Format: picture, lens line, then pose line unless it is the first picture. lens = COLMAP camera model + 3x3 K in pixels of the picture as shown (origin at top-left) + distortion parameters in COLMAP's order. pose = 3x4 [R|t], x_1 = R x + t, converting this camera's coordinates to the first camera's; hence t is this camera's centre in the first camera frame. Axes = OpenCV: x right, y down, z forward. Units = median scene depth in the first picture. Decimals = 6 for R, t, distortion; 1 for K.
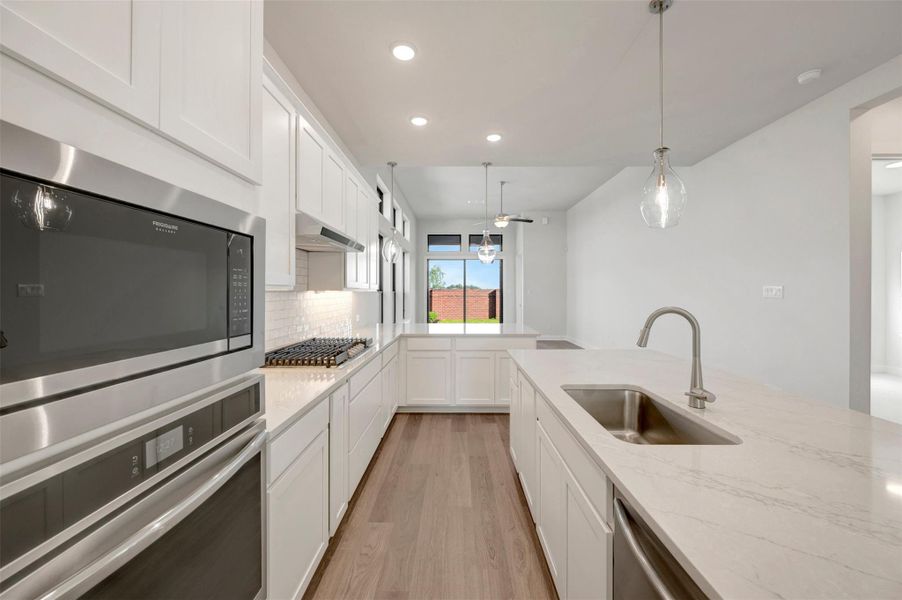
lens RADIAL K [[357.7, 0, 450.3], [0, 357.7, 291.6], [0, 0, 1]] dist [0.000611, 0.000035]
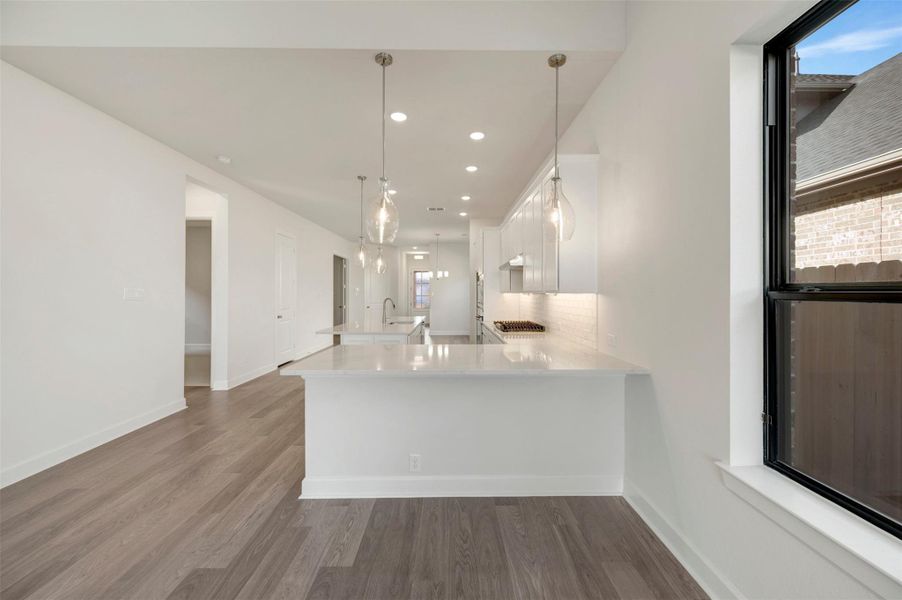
lens RADIAL K [[353.0, 0, 457.7], [0, 353.0, 294.3], [0, 0, 1]] dist [-0.005033, 0.001323]
pose [[-0.999184, -0.000818, -0.040391, 0.004931], [-0.000910, 0.999997, 0.002260, -0.000422], [0.040389, 0.002295, -0.999181, 0.706324]]
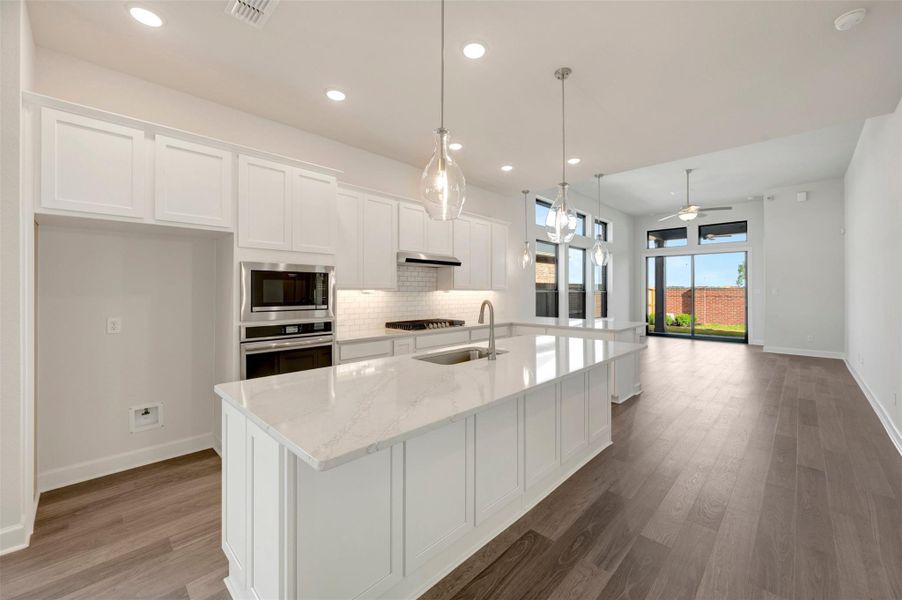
lens RADIAL K [[357.7, 0, 459.1], [0, 357.7, 294.2], [0, 0, 1]] dist [0.000611, 0.000035]
pose [[0.734501, 0.004576, -0.678592, 0.246405], [0.001595, 0.999963, 0.008470, 0.000306], [0.678605, -0.007303, 0.734467, -0.049332]]
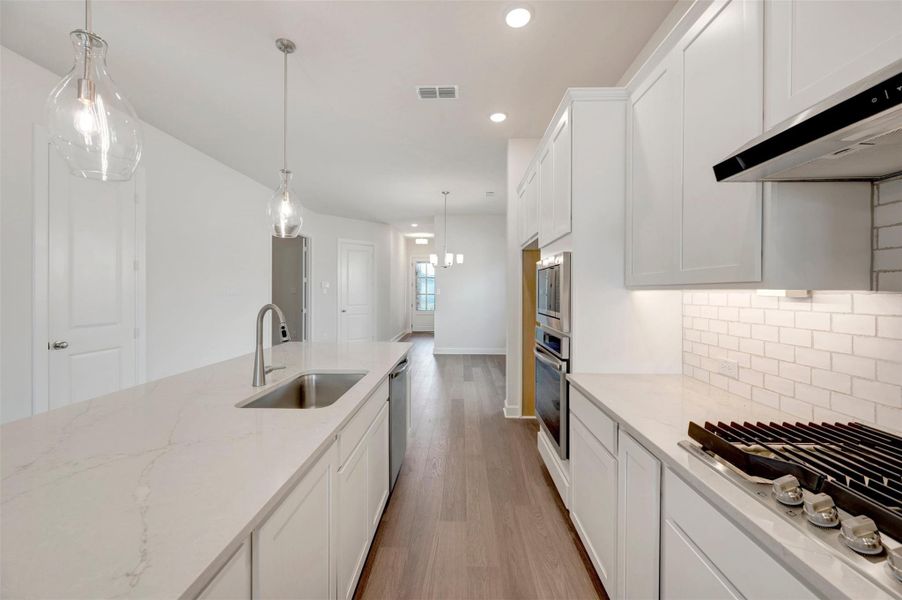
lens RADIAL K [[353.0, 0, 457.2], [0, 353.0, 293.8], [0, 0, 1]] dist [-0.005033, 0.001323]
pose [[-0.999979, -0.004549, -0.004543, 0.003503], [-0.004579, 0.999967, 0.006772, 0.000153], [0.004513, 0.006792, -0.999967, 0.314363]]
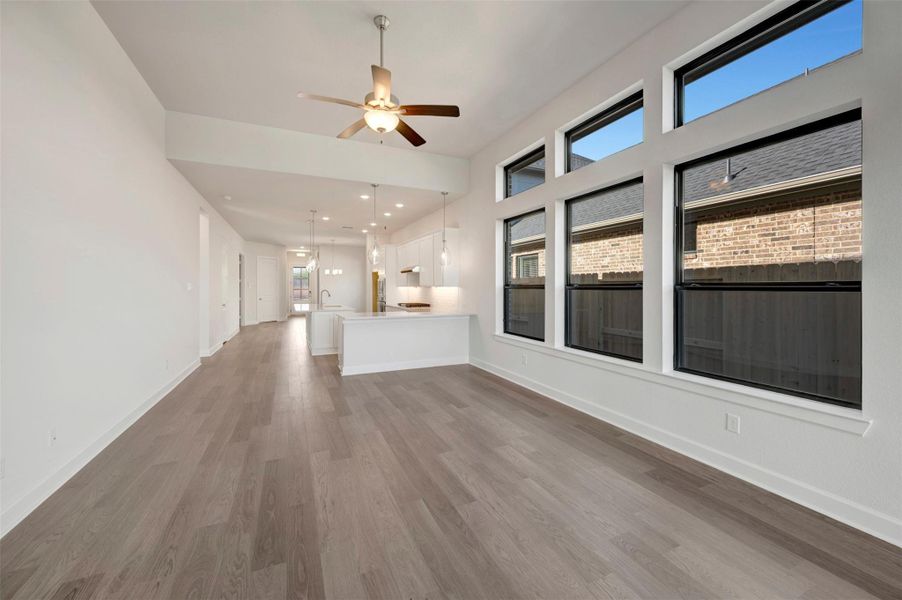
lens RADIAL K [[357.7, 0, 451.3], [0, 357.7, 289.3], [0, 0, 1]] dist [0.000611, 0.000035]
pose [[-0.904545, 0.001583, -0.426375, 0.181052], [-0.000854, 0.999984, 0.005524, 0.000300], [0.426377, 0.005361, -0.904530, 1.032992]]
